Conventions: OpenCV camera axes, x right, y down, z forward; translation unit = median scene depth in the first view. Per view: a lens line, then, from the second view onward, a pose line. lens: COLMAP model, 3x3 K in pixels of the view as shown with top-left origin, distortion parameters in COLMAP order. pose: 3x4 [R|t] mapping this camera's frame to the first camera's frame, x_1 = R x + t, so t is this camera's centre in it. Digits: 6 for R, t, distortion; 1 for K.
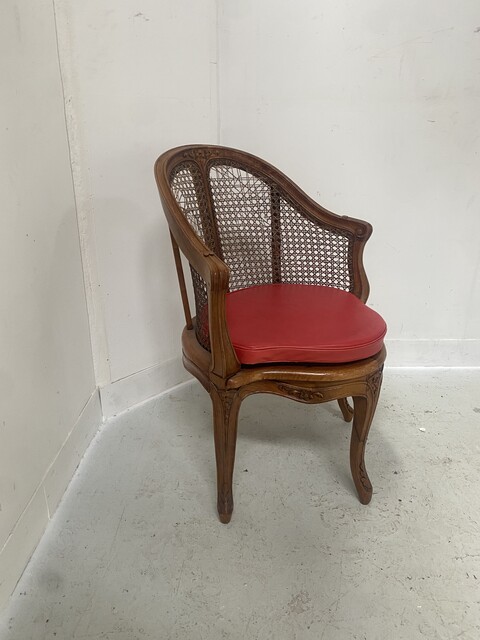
lens RADIAL K [[482.0, 0, 235.7], [0, 482.0, 319.9], [0, 0, 1]] dist [0.005186, -0.001745]
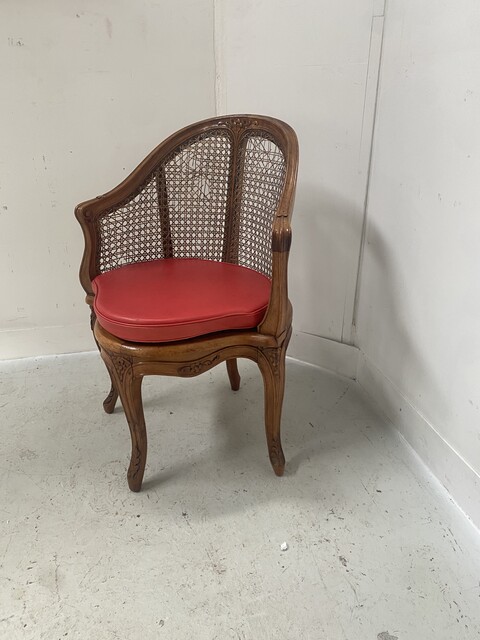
lens RADIAL K [[483.1, 0, 237.9], [0, 483.1, 323.5], [0, 0, 1]] dist [-0.002256, -0.010443]
pose [[0.227366, 0.406000, -0.885138, 0.958403], [-0.351499, 0.881882, 0.314217, -0.275179], [0.908159, 0.239683, 0.343218, 0.708584]]
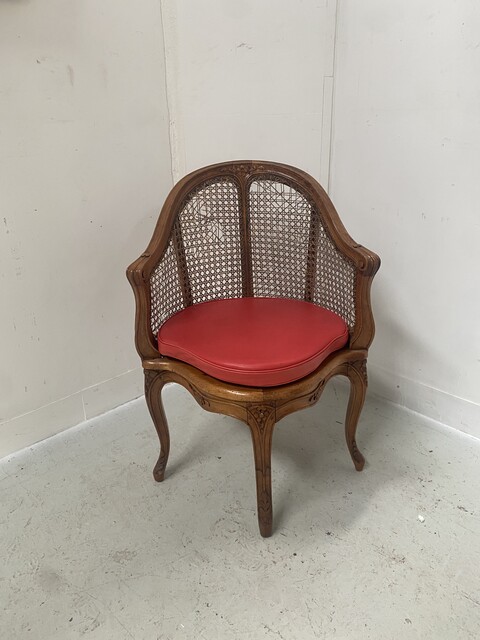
lens RADIAL K [[489.0, 0, 241.4], [0, 489.0, 312.3], [0, 0, 1]] dist [0.007508, -0.005283]
pose [[0.706329, 0.248871, -0.662694, 0.712986], [-0.239017, 0.965029, 0.107656, -0.139129], [0.666311, 0.082355, 0.741112, 0.180393]]
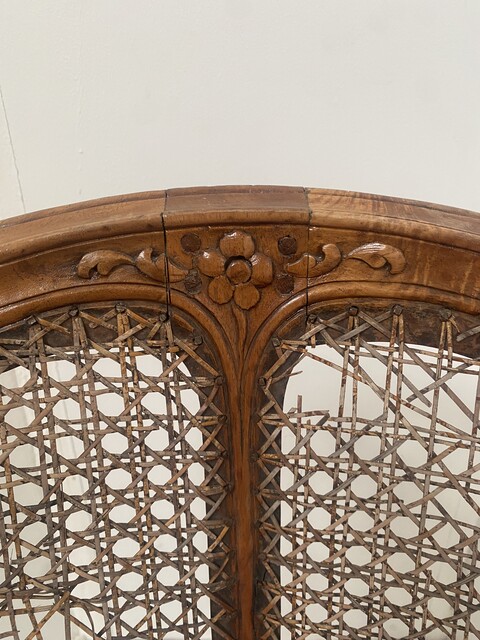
lens RADIAL K [[483.5, 0, 237.3], [0, 483.5, 311.1], [0, 0, 1]] dist [0.000318, -0.005635]
pose [[0.703112, 0.331572, -0.629042, 0.024518], [-0.265148, 0.943081, 0.200734, -0.339447], [0.659795, 0.025651, 0.751007, 0.840347]]
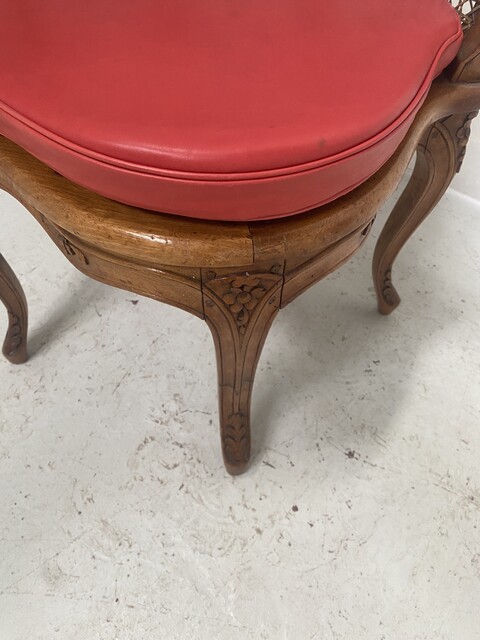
lens RADIAL K [[489.0, 0, 241.4], [0, 489.0, 312.3], [0, 0, 1]] dist [0.007508, -0.005283]
pose [[0.800776, 0.496427, -0.335138, 0.335272], [-0.265736, 0.795902, 0.543990, -0.038819], [0.536789, -0.346556, 0.769257, 0.603044]]
